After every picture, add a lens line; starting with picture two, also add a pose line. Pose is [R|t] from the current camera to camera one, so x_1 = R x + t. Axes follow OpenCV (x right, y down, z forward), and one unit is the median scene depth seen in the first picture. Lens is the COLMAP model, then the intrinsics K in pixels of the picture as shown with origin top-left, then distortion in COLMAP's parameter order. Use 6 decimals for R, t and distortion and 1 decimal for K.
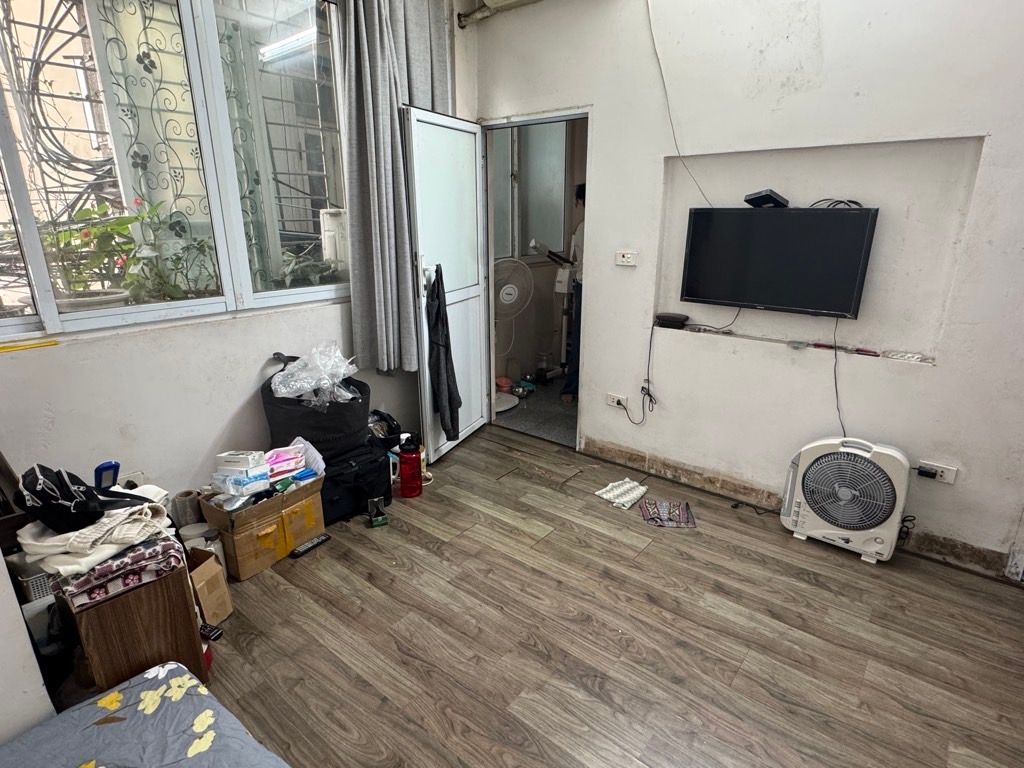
lens RADIAL K [[552.1, 0, 507.1], [0, 552.1, 384.4], [0, 0, 1]] dist [-0.002452, -0.000946]
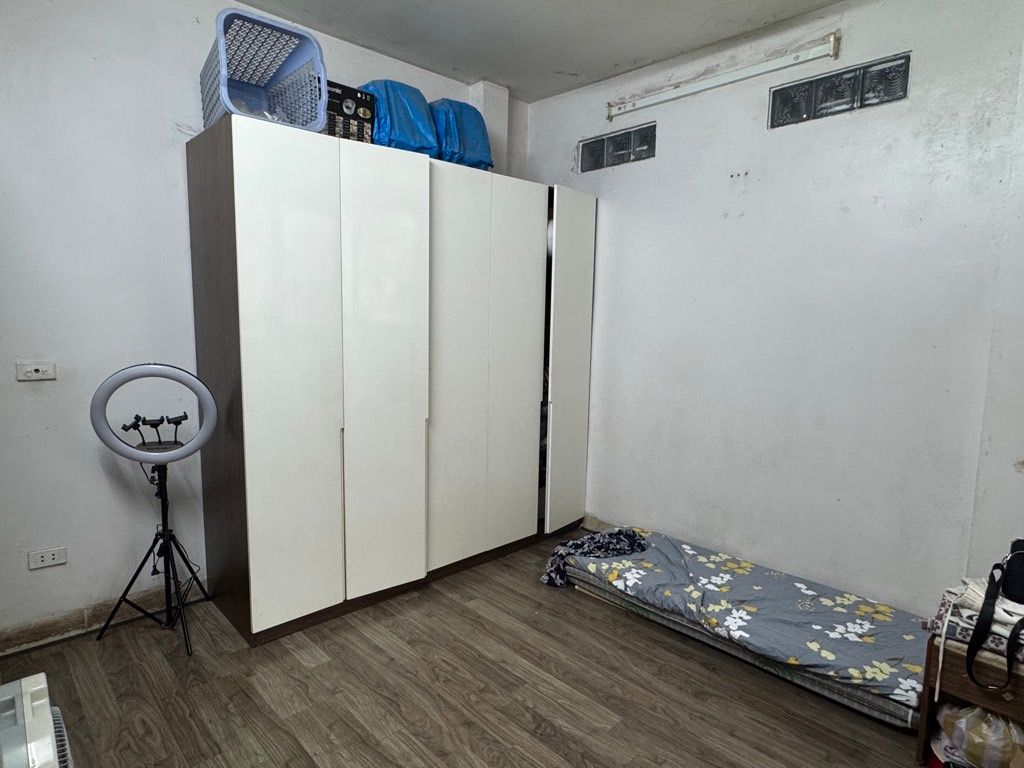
lens RADIAL K [[591.1, 0, 510.7], [0, 591.1, 384.3], [0, 0, 1]] dist [0.005360, 0.000808]
pose [[-0.993385, -0.027623, 0.111463, 0.078676], [0.019931, 0.914432, 0.404249, -0.405097], [-0.113092, 0.403796, -0.907832, 1.272577]]
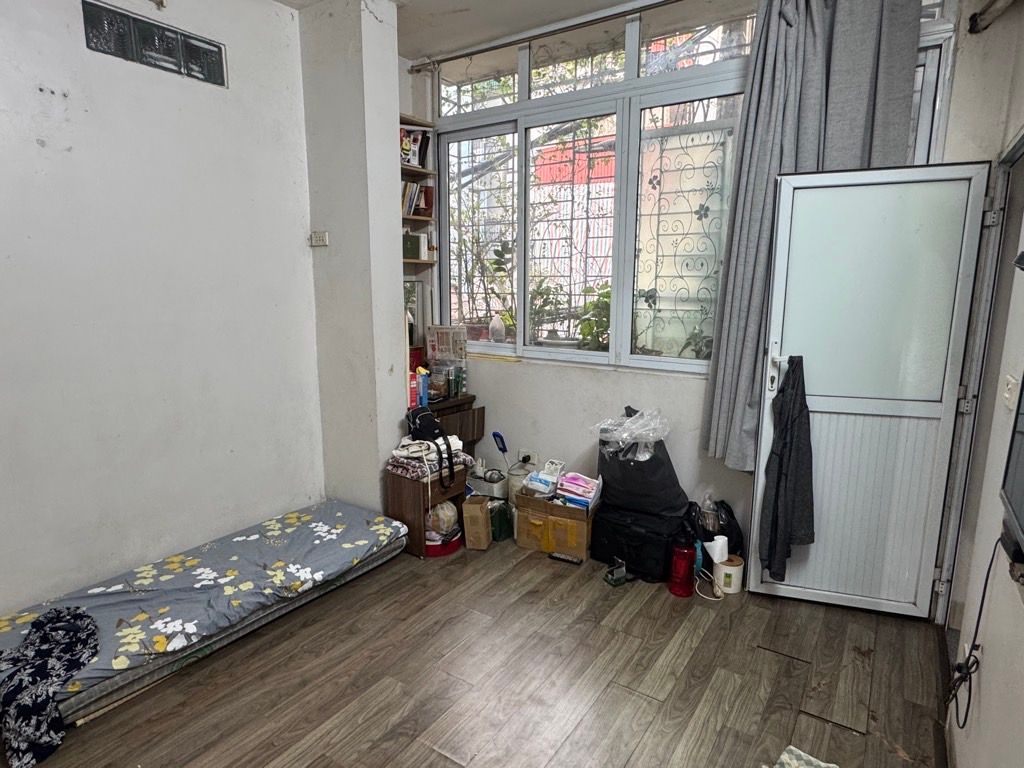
lens RADIAL K [[591.1, 0, 510.7], [0, 591.1, 384.3], [0, 0, 1]] dist [0.005360, 0.000808]
pose [[0.095144, 0.171431, -0.980591, 0.823467], [-0.301336, 0.943803, 0.135762, -0.203873], [0.948759, 0.282571, 0.141456, 0.592108]]
